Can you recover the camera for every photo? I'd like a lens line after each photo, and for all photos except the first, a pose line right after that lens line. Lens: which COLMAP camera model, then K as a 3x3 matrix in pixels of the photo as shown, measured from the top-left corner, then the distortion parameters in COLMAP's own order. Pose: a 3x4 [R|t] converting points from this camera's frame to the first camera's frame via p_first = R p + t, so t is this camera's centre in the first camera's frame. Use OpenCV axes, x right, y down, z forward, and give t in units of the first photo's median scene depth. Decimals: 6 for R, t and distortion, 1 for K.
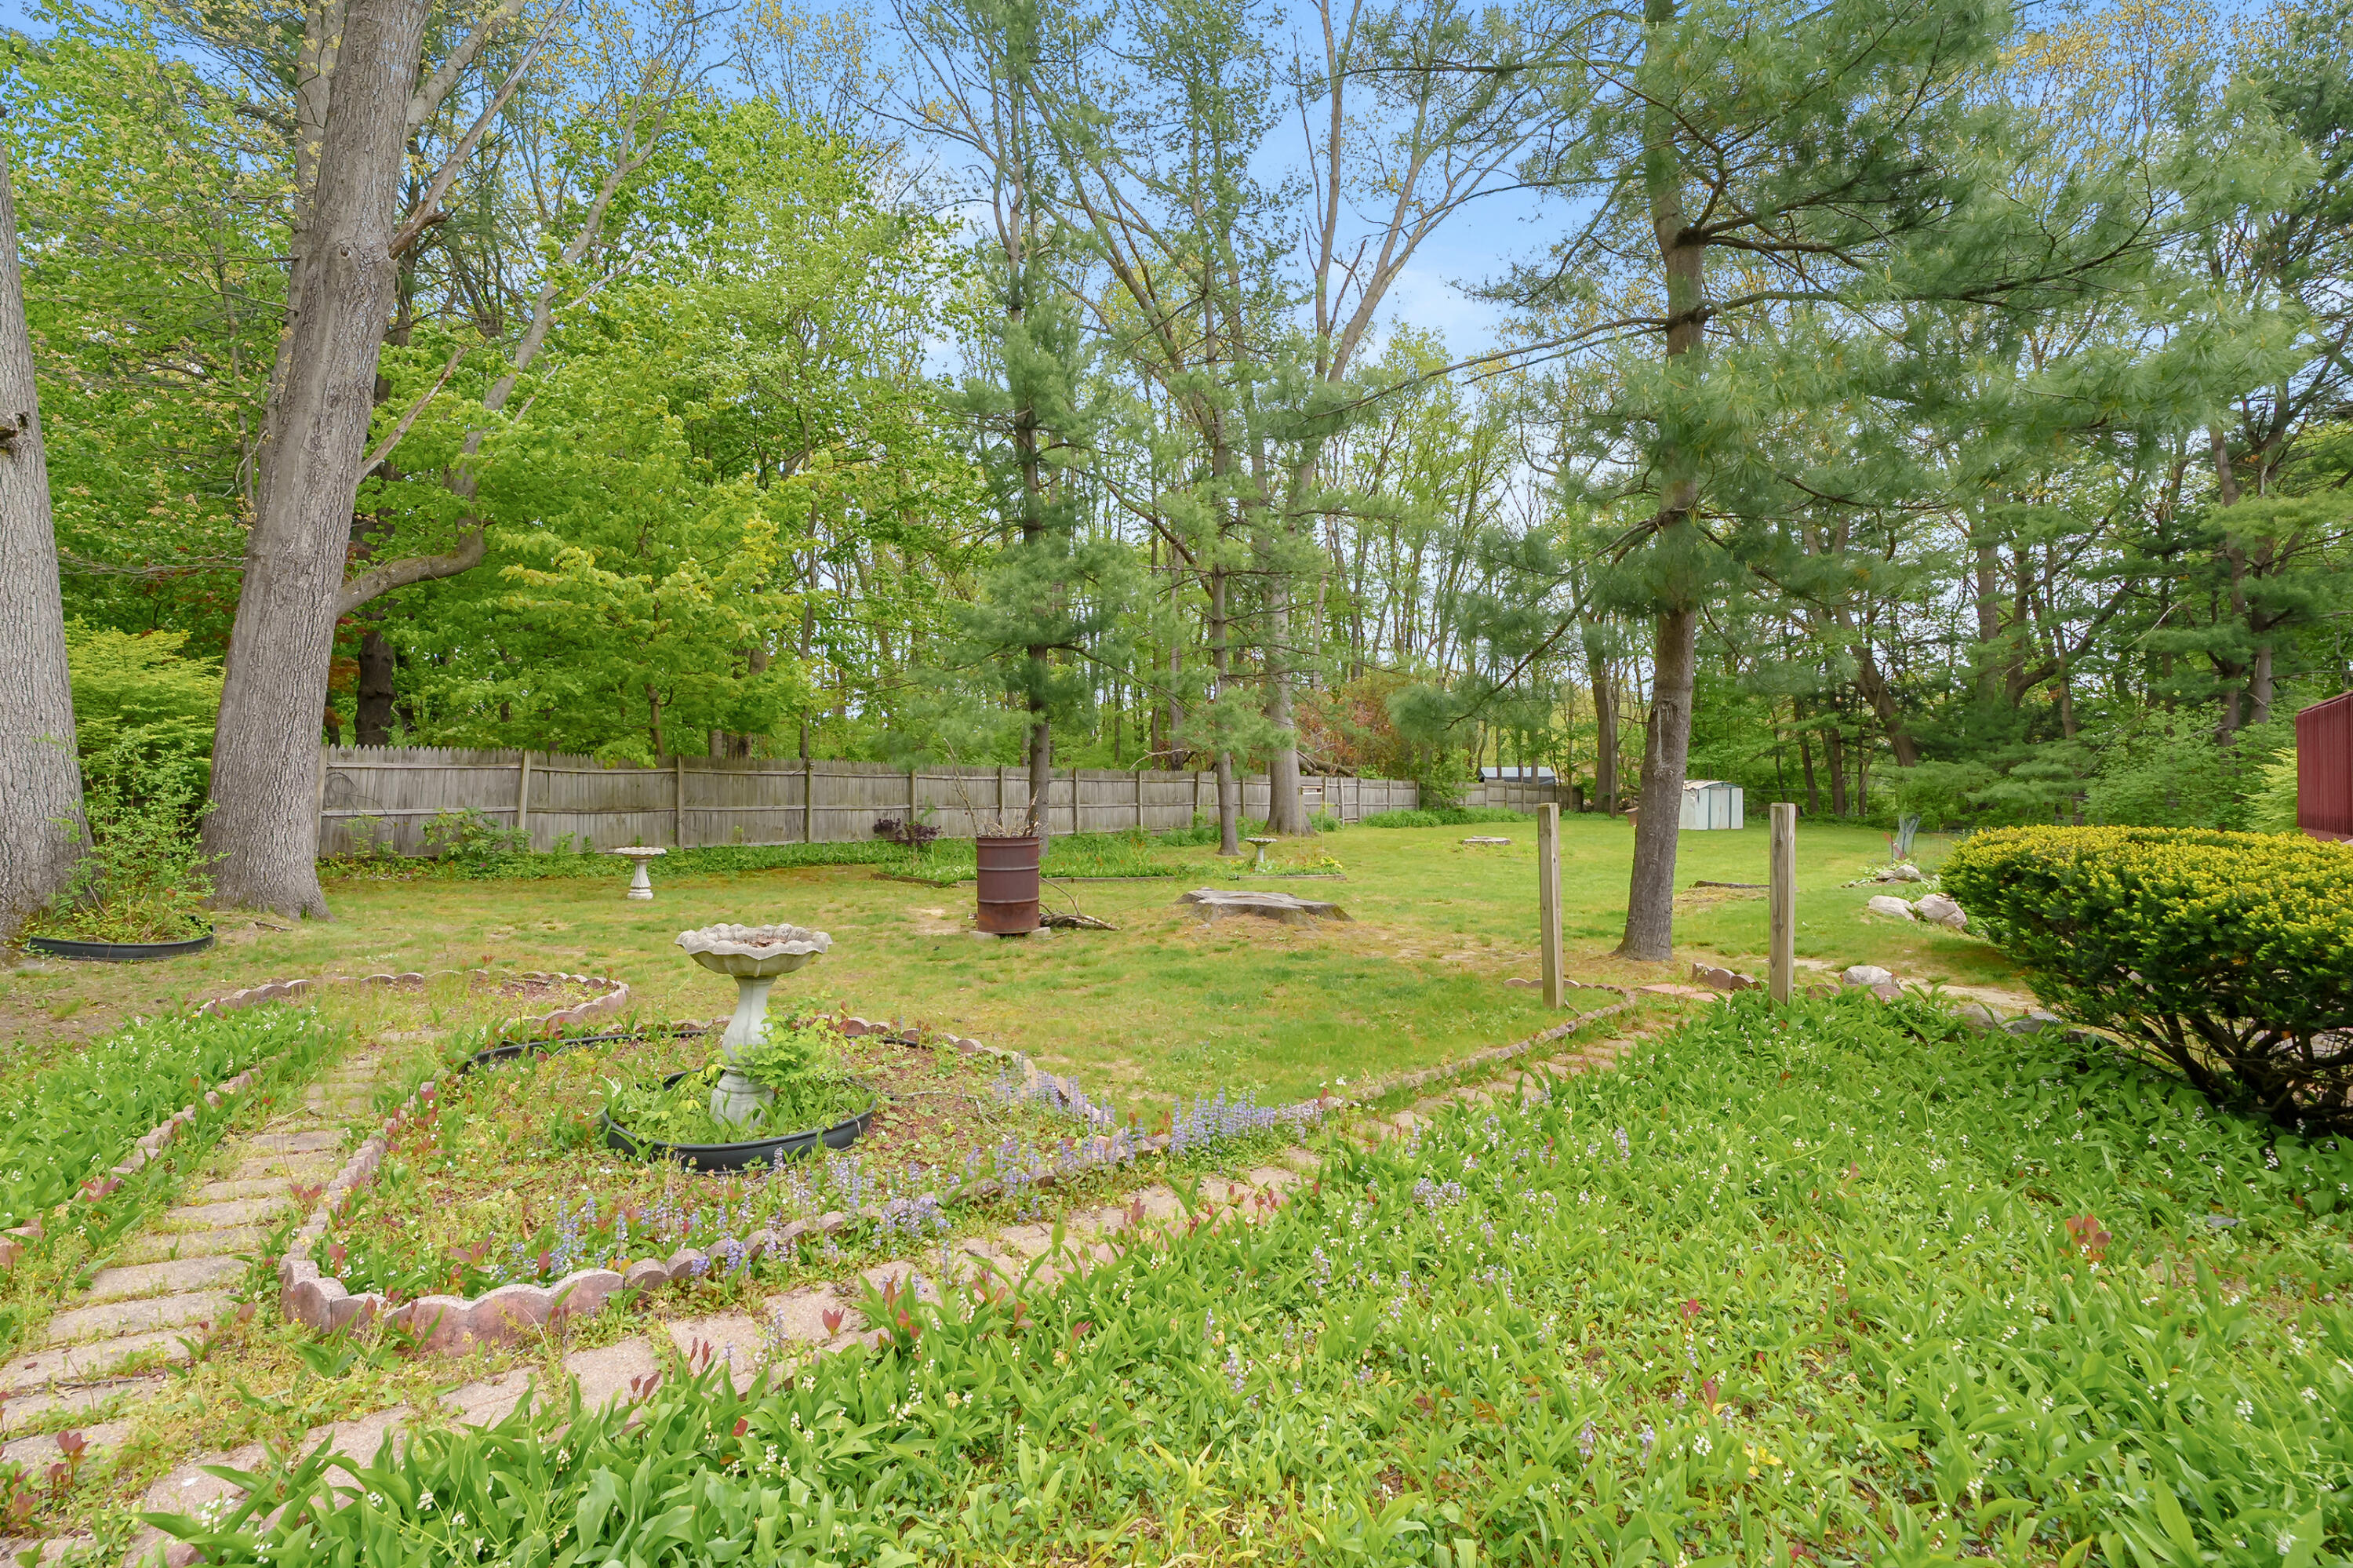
lens RADIAL K [[1080.3, 0, 1173.2], [0, 1080.3, 787.3], [0, 0, 1]] dist [0.002238, -0.000075]
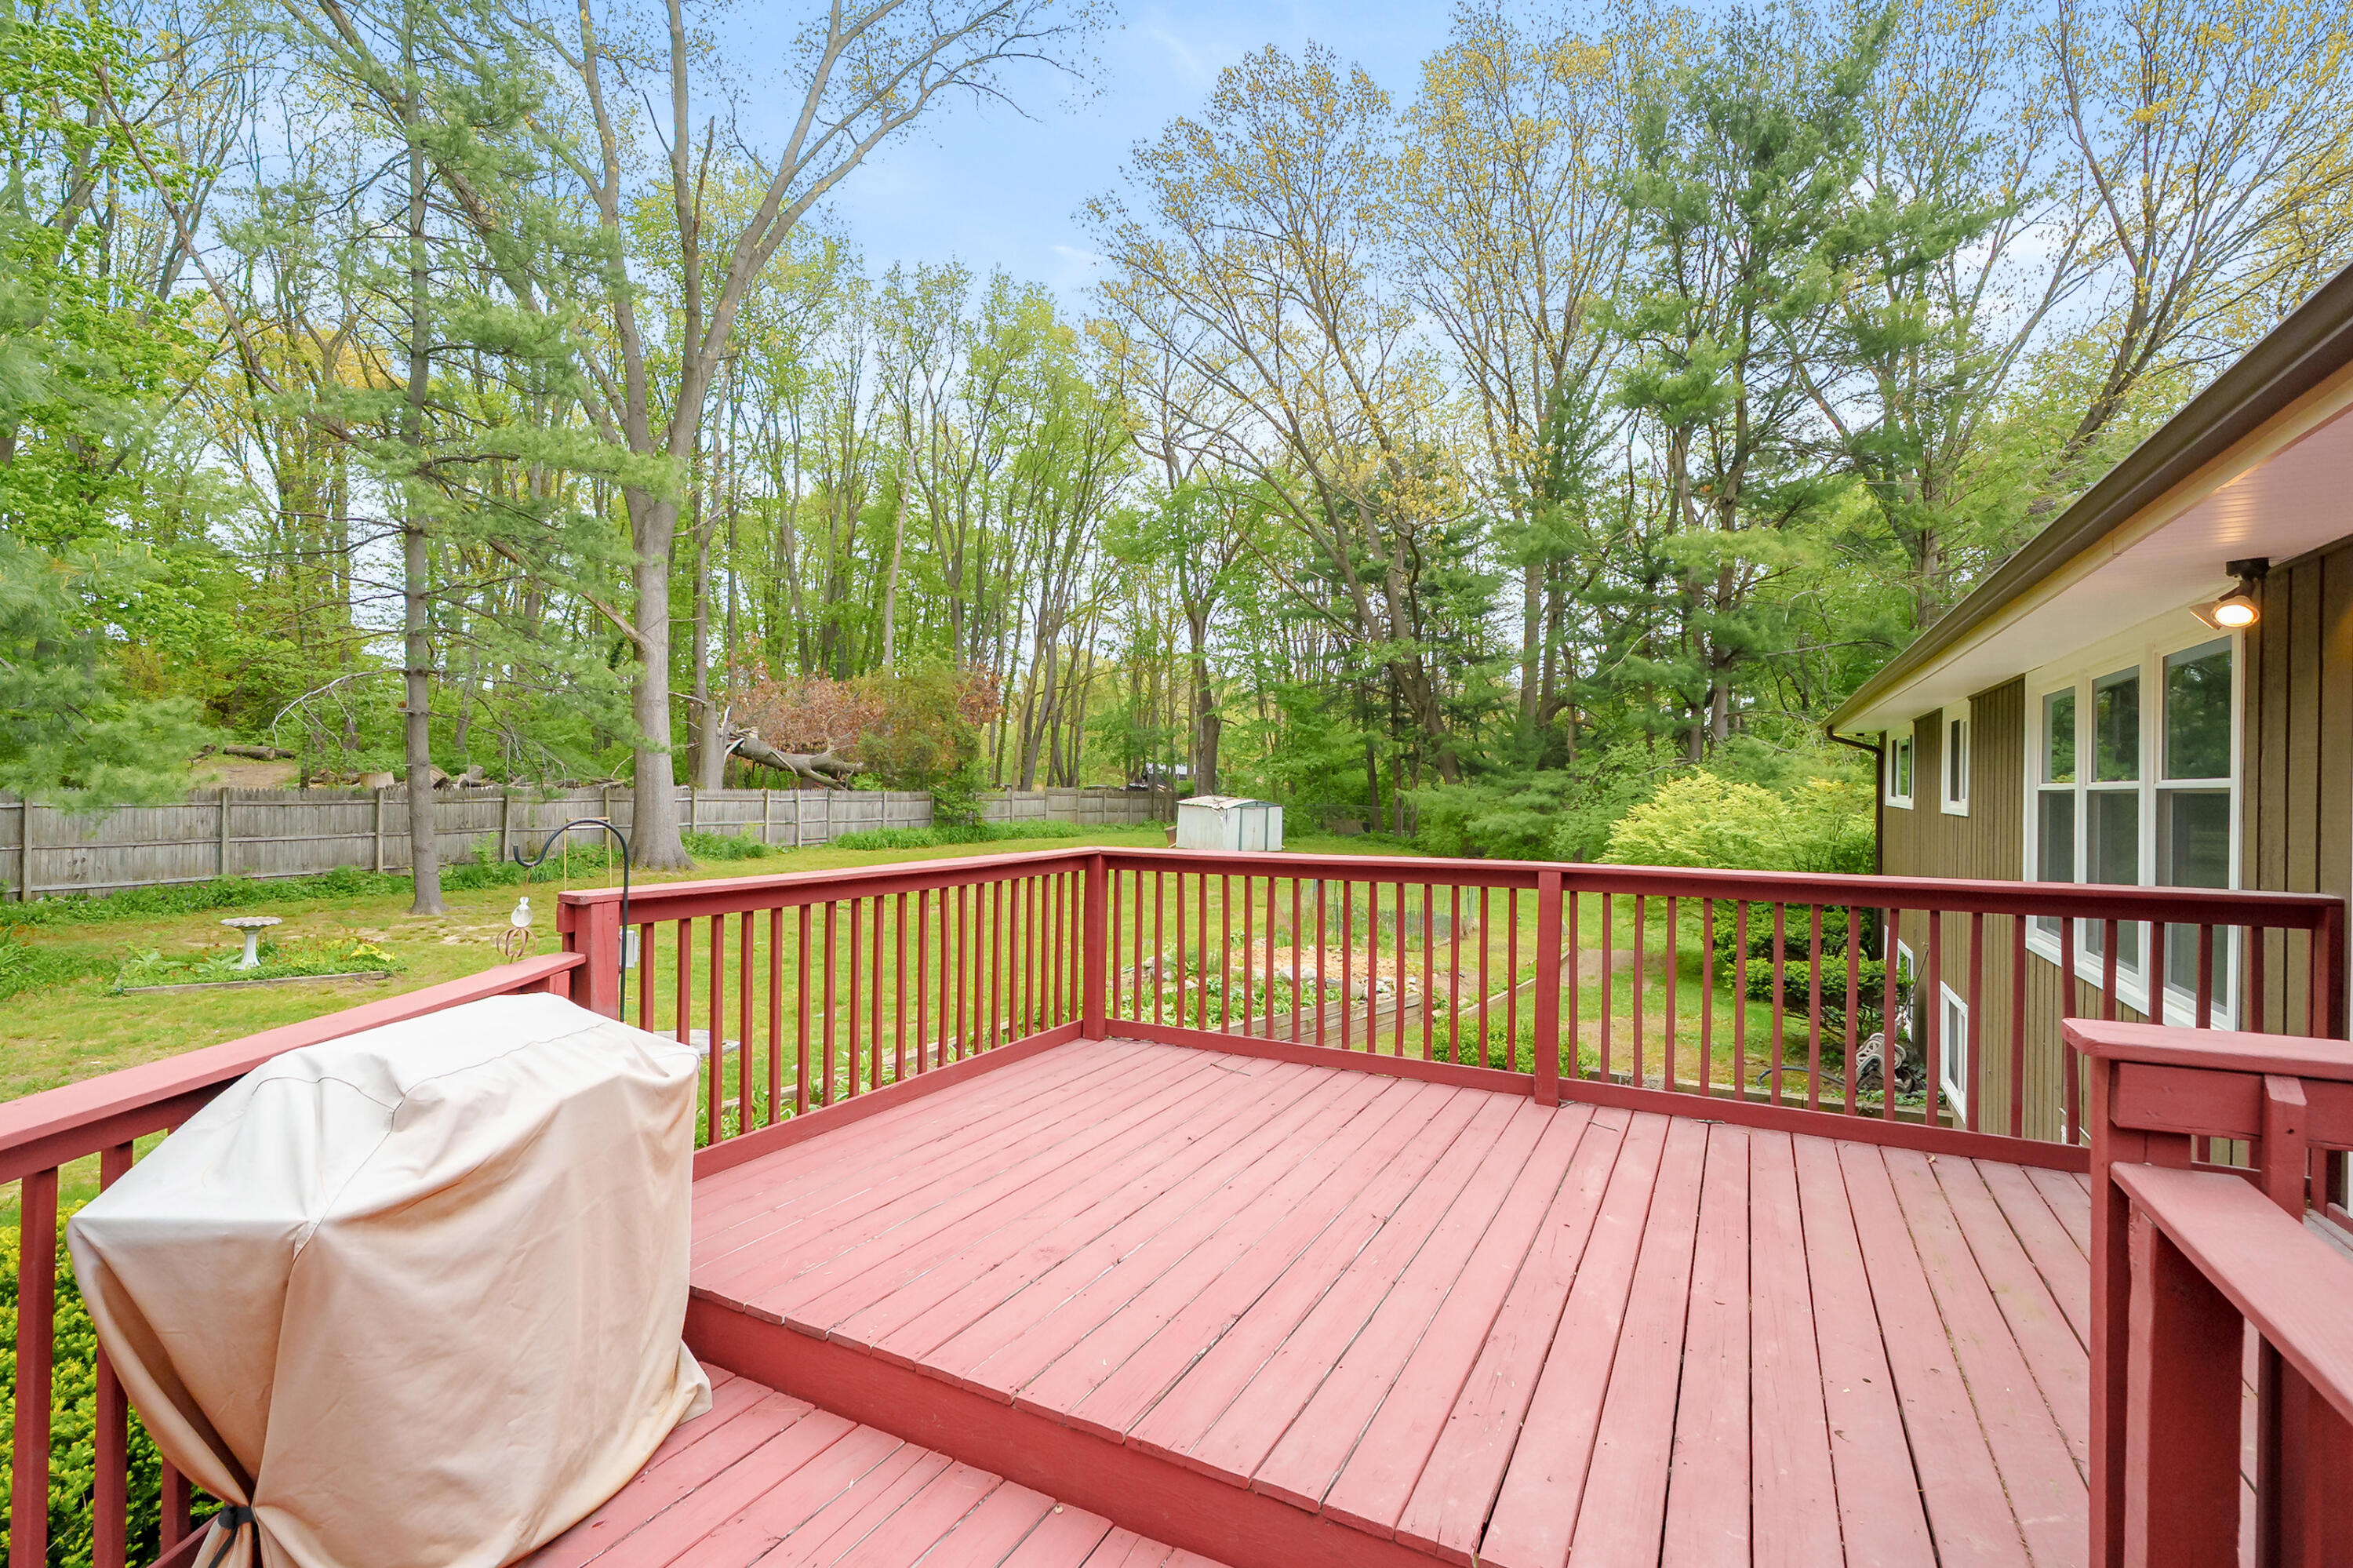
lens RADIAL K [[1080.3, 0, 1155.8], [0, 1080.3, 787.1], [0, 0, 1]] dist [0.002238, -0.000075]
pose [[0.978495, 0.020811, 0.205216, 0.233335], [-0.024035, 0.999624, 0.013229, -0.026821], [-0.204863, -0.017877, 0.978627, 0.109449]]
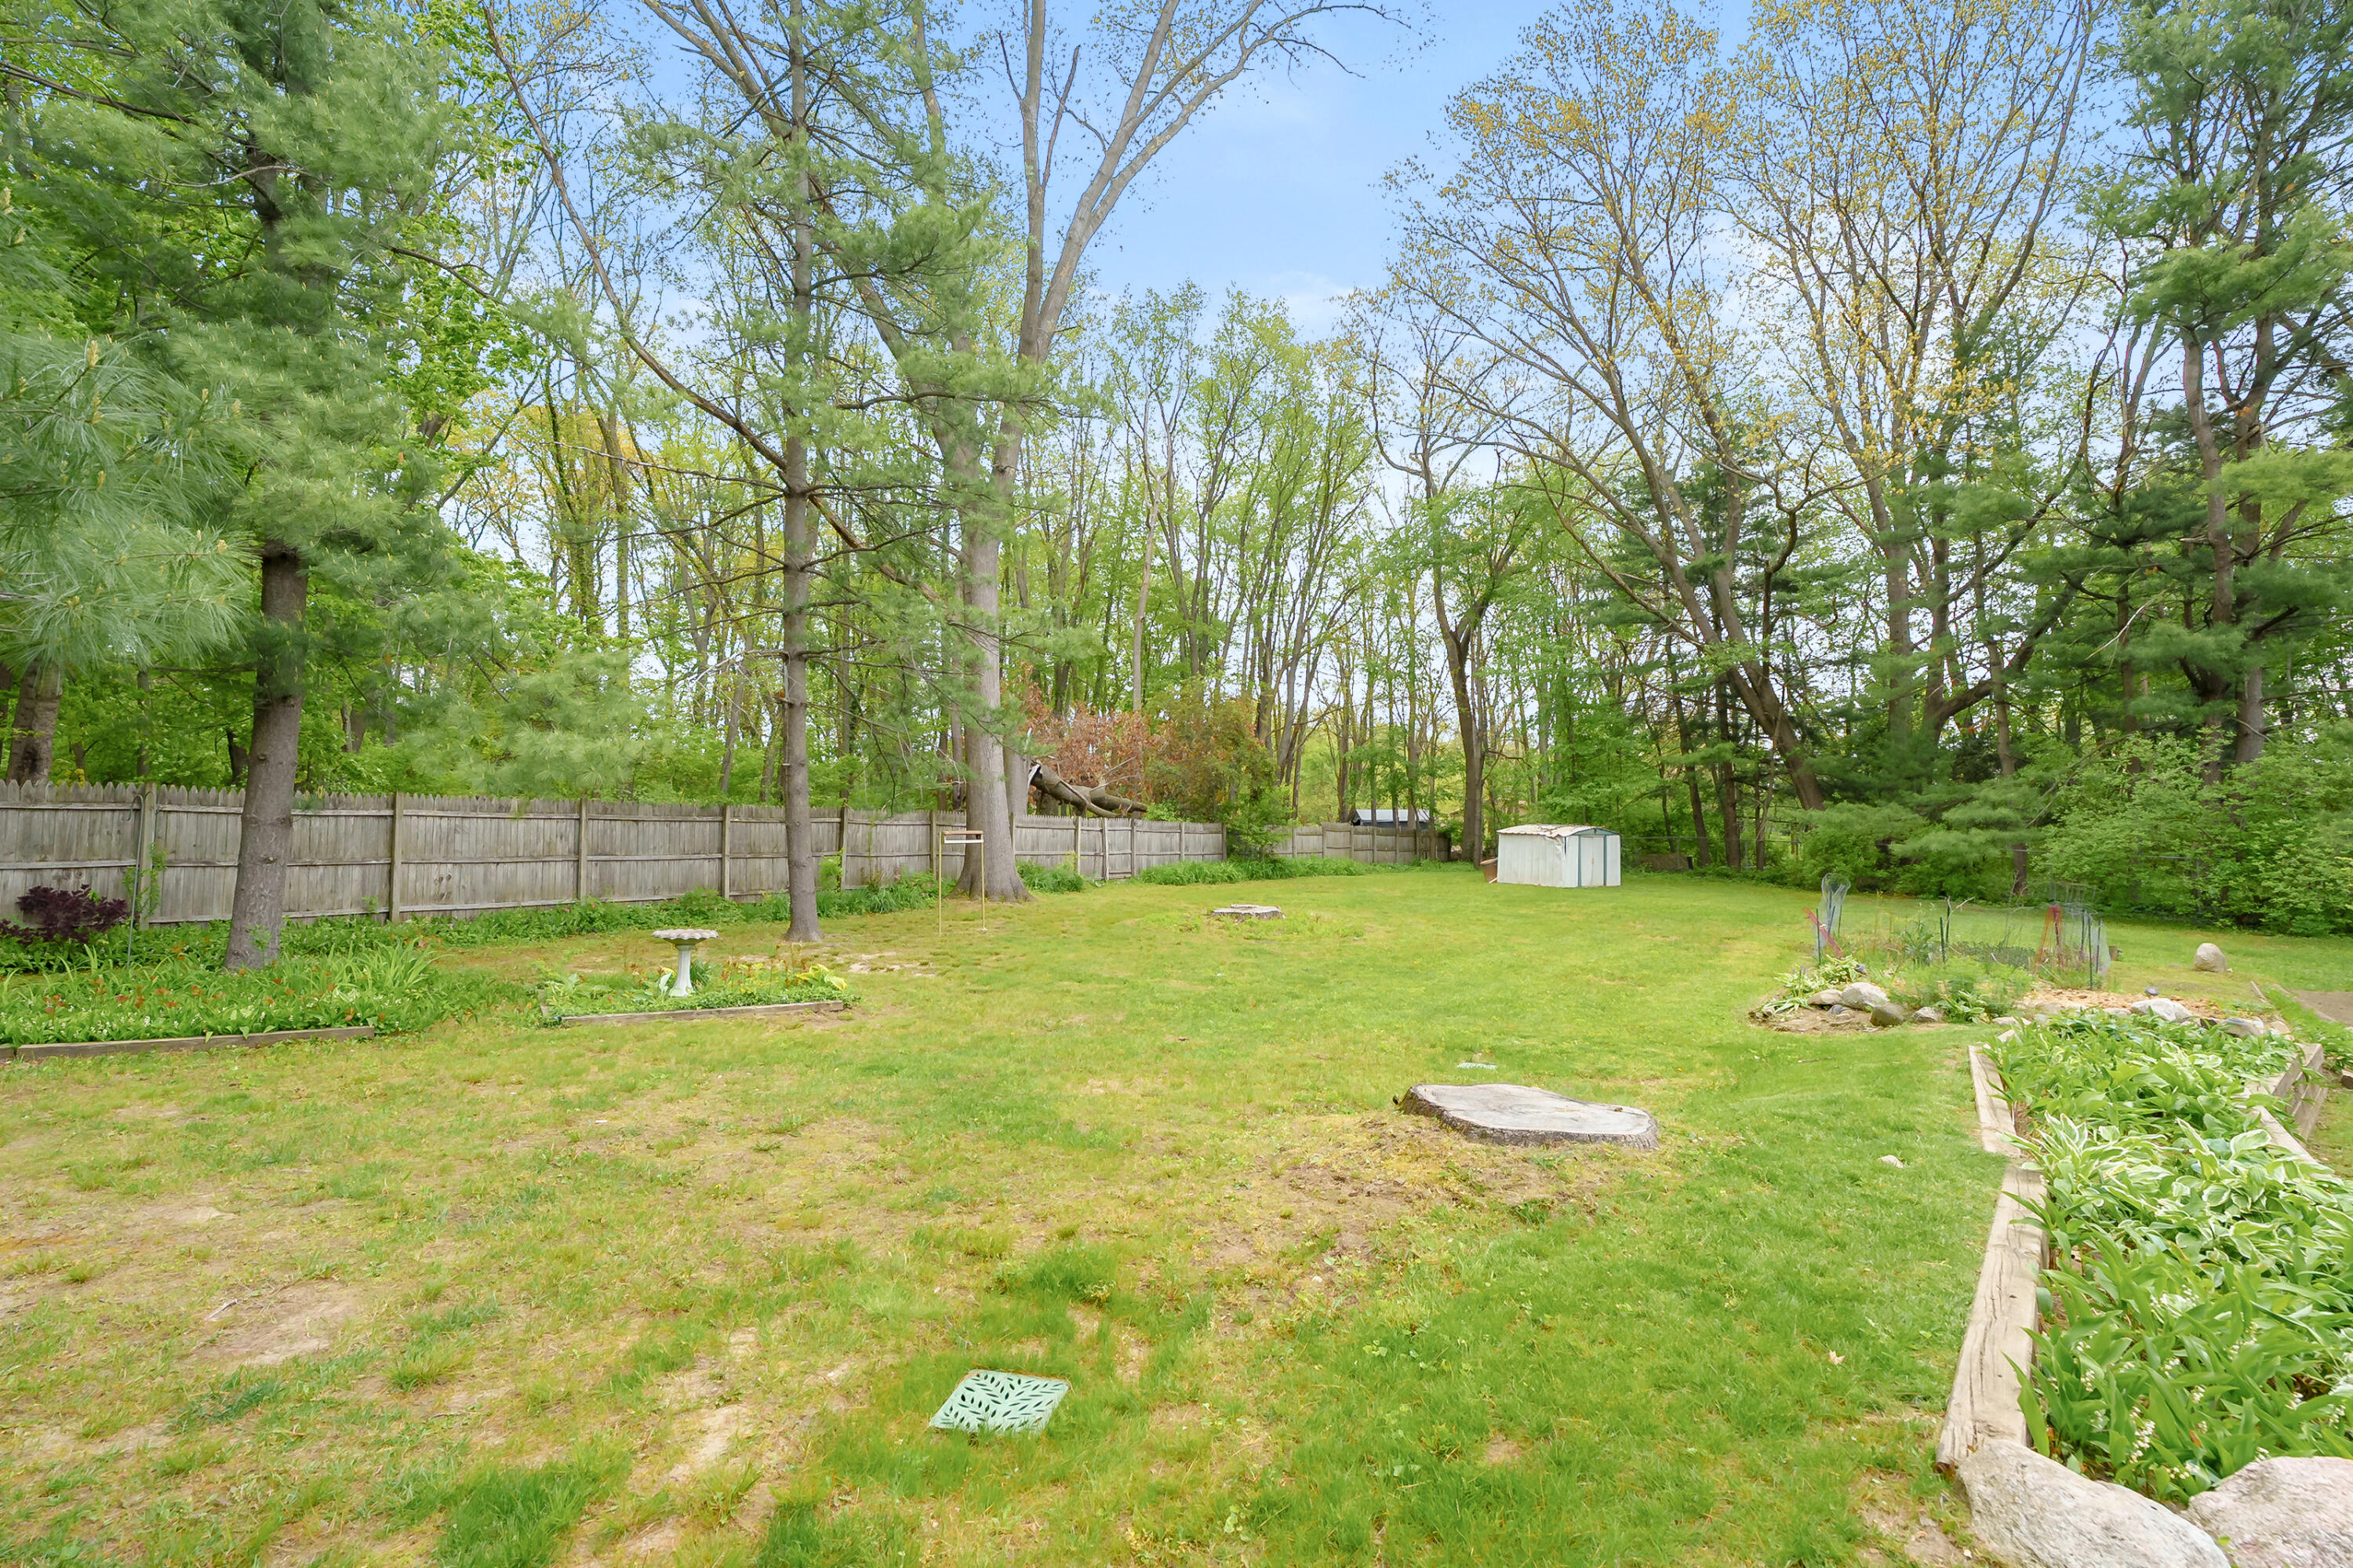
lens RADIAL K [[1080.3, 0, 1167.2], [0, 1080.3, 778.4], [0, 0, 1]] dist [0.002238, -0.000075]
pose [[0.997313, 0.010185, 0.072548, 0.131292], [-0.006793, 0.998879, -0.046849, -0.001707], [-0.072944, 0.046230, 0.996264, 0.218966]]
